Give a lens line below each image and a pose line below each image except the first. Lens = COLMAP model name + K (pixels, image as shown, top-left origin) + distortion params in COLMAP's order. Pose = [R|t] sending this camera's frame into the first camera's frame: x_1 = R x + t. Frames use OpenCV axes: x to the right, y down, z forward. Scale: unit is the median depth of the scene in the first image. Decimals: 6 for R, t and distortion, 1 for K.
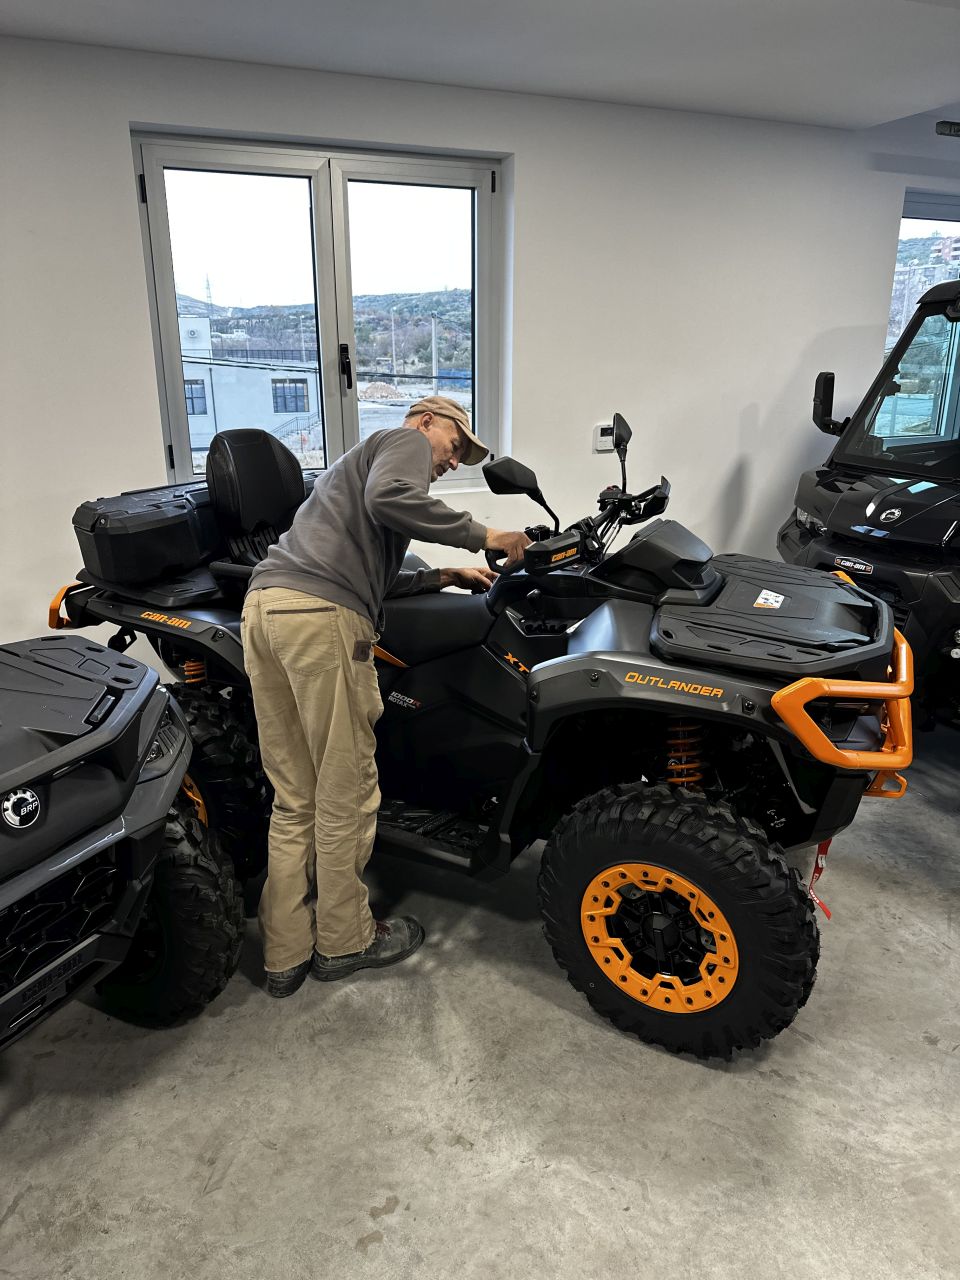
lens RADIAL K [[898.8, 0, 473.1], [0, 898.8, 633.6], [0, 0, 1]] dist [0.079787, -0.113806]
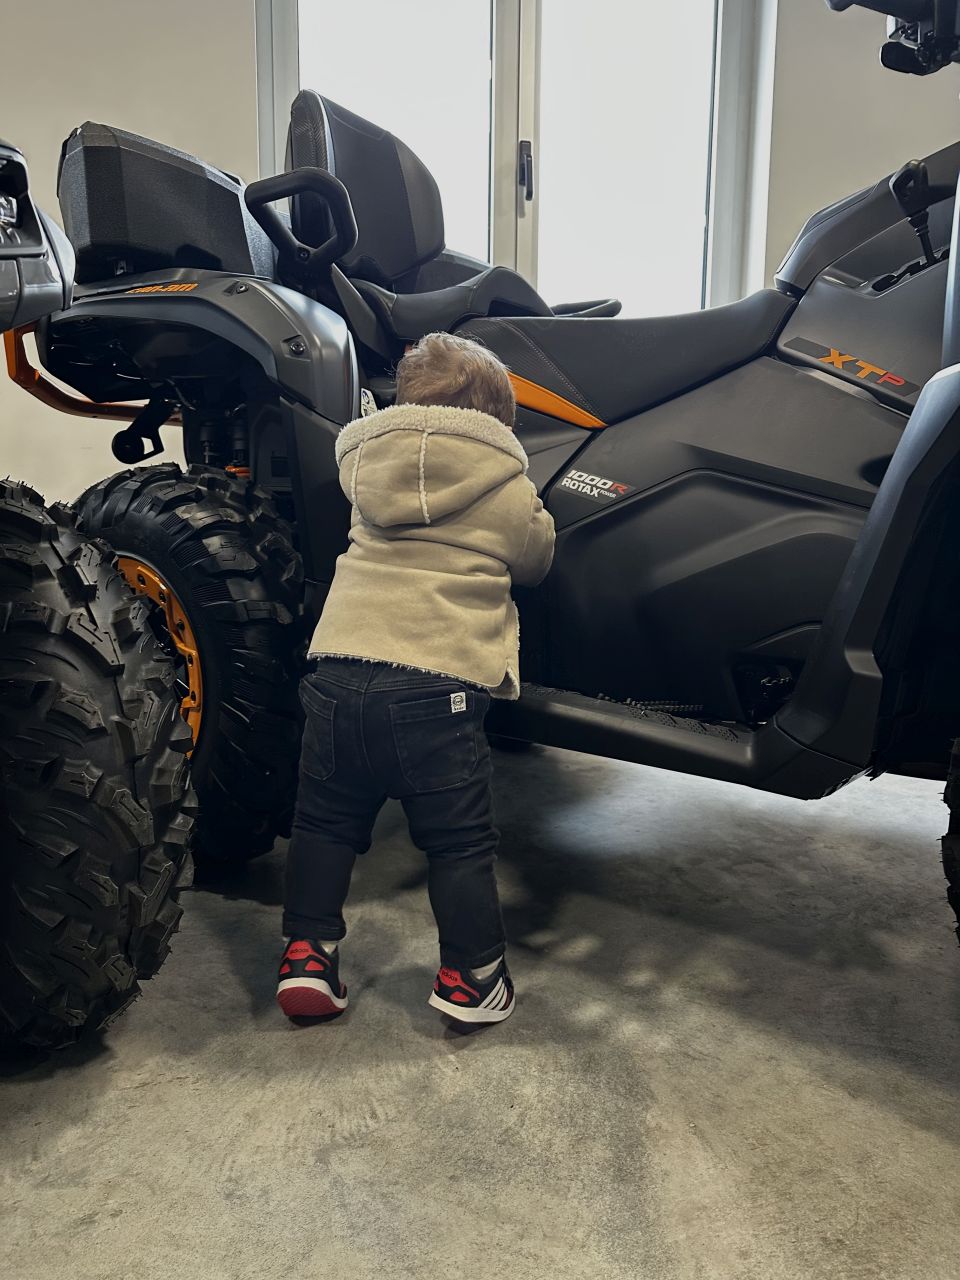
lens RADIAL K [[908.4, 0, 486.0], [0, 908.4, 633.3], [0, 0, 1]] dist [0.007257, -0.005457]
pose [[0.982899, 0.036072, -0.180579, -0.050355], [-0.066503, 0.983979, -0.165419, 0.295764], [0.171719, 0.174599, 0.969550, 0.619519]]
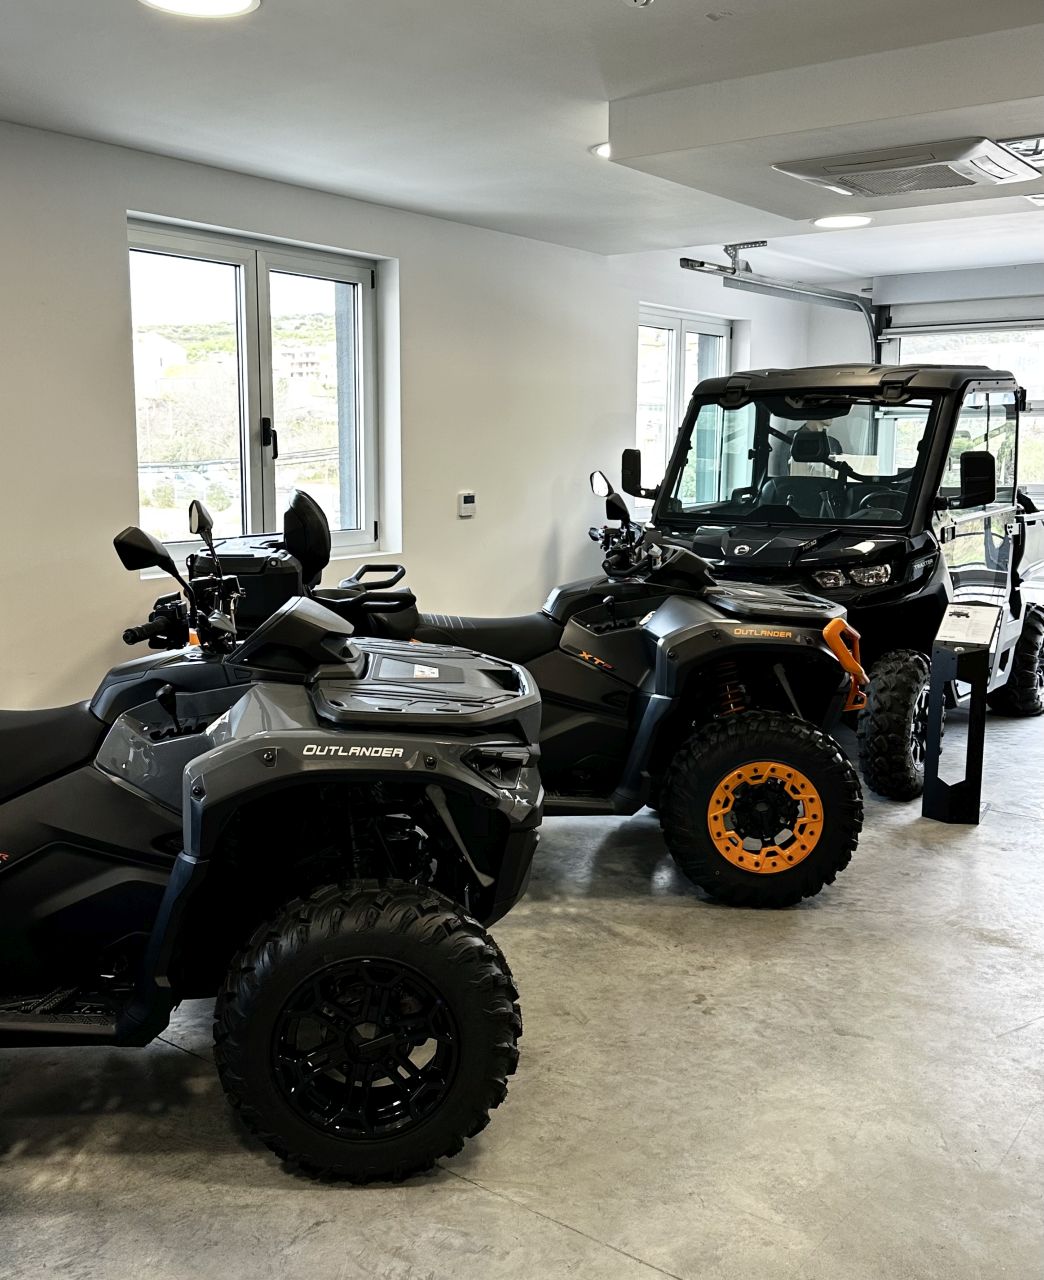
lens RADIAL K [[1270.9, 0, 518.9], [0, 1270.9, 587.7], [0, 0, 1]] dist [0.172939, -0.259327]
pose [[0.859910, -0.050986, 0.507893, -1.094177], [0.145104, 0.978366, -0.147460, 0.215013], [-0.489387, 0.200500, 0.848705, -0.575281]]
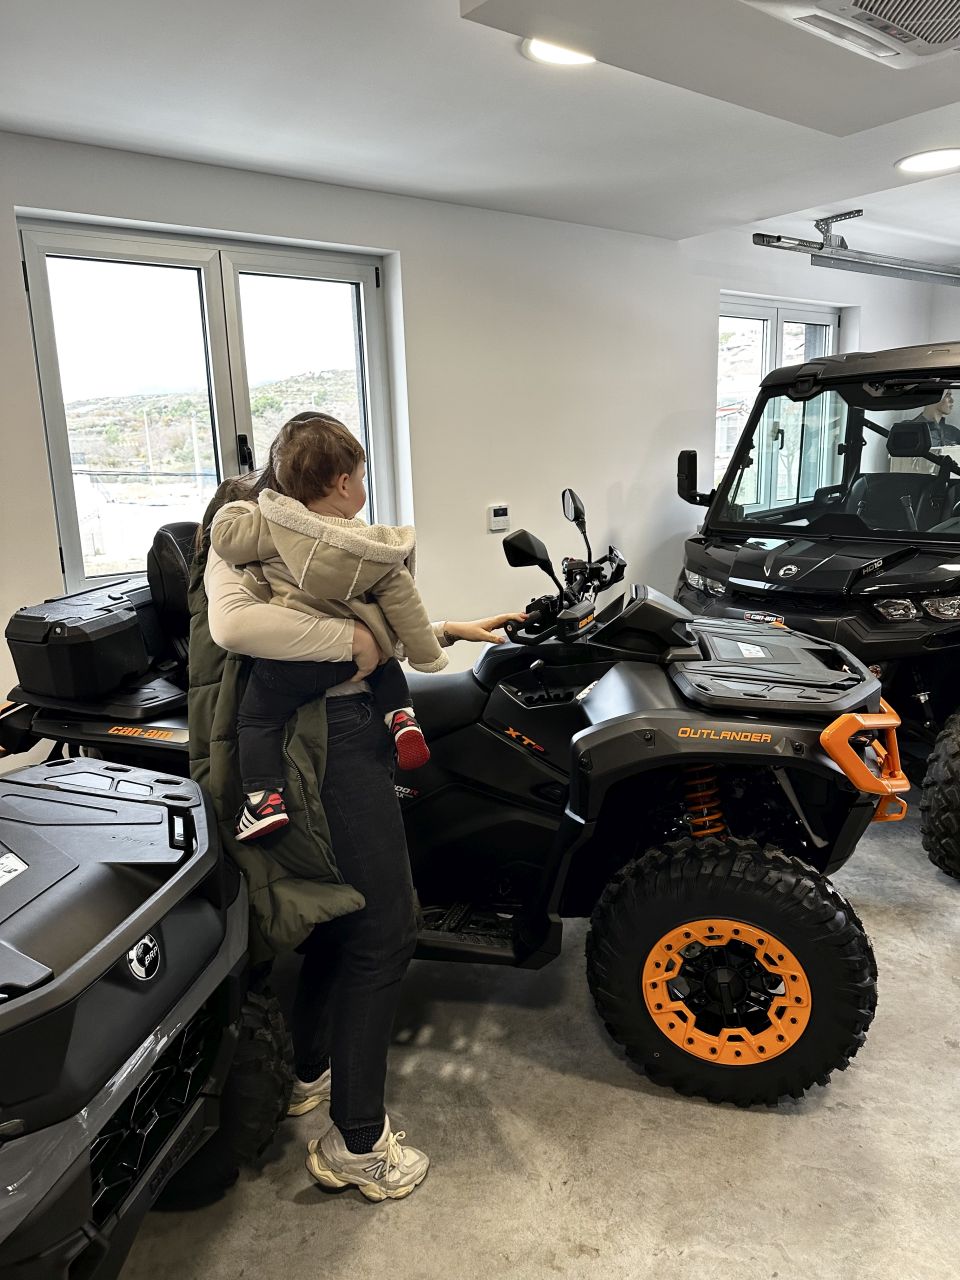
lens RADIAL K [[908.4, 0, 486.0], [0, 908.4, 633.3], [0, 0, 1]] dist [0.007257, -0.005457]
pose [[0.963322, -0.082080, 0.255486, -0.265412], [0.106959, 0.990620, -0.085037, -0.000287], [-0.246110, 0.109245, 0.963066, 0.050830]]
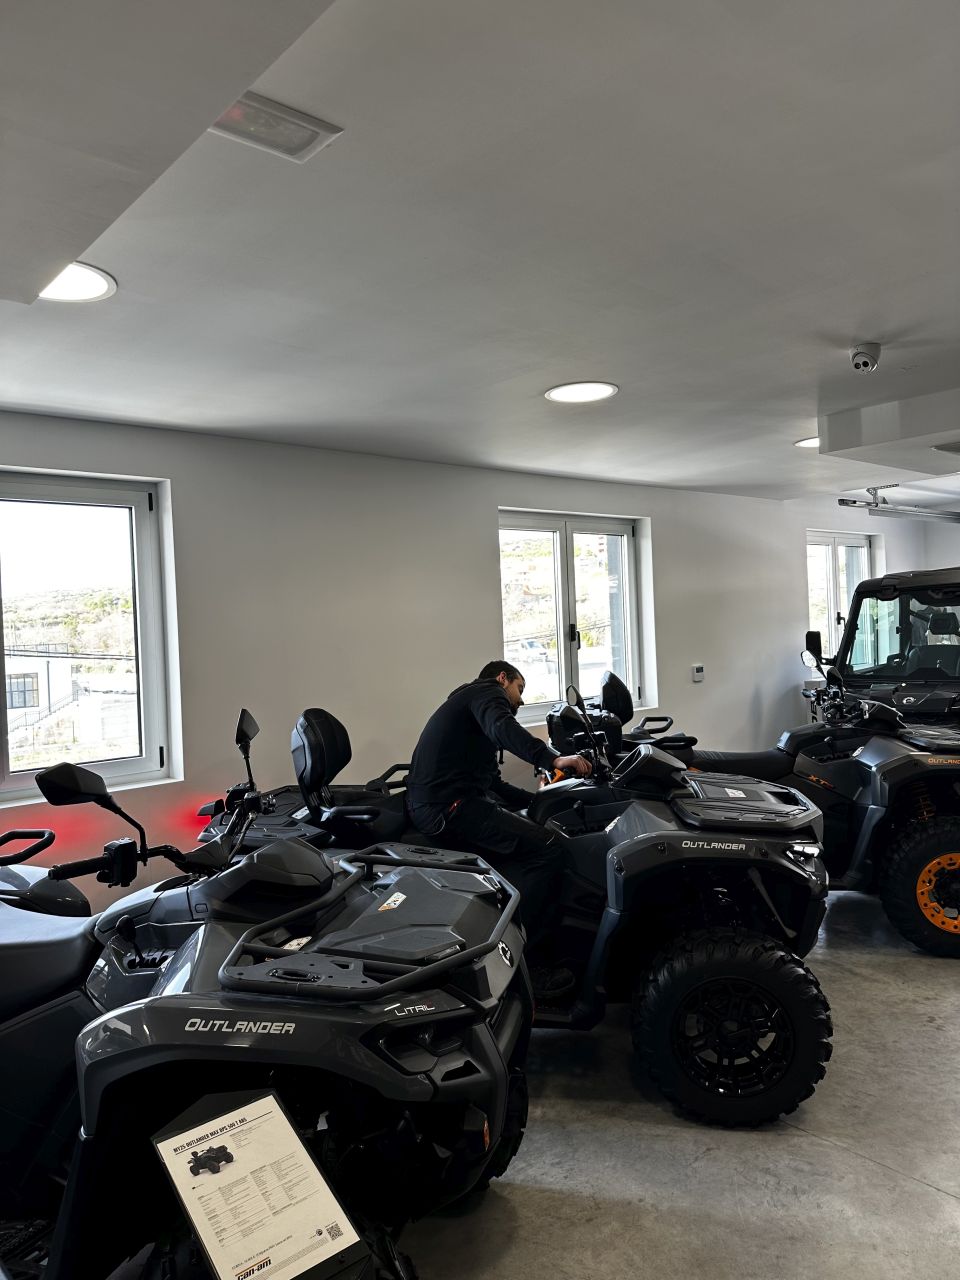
lens RADIAL K [[908.4, 0, 486.0], [0, 908.4, 633.3], [0, 0, 1]] dist [0.007257, -0.005457]
pose [[0.944294, -0.038867, 0.326800, -1.375682], [0.134189, 0.952179, -0.274498, 0.192214], [-0.300503, 0.303060, 0.904352, -0.662094]]
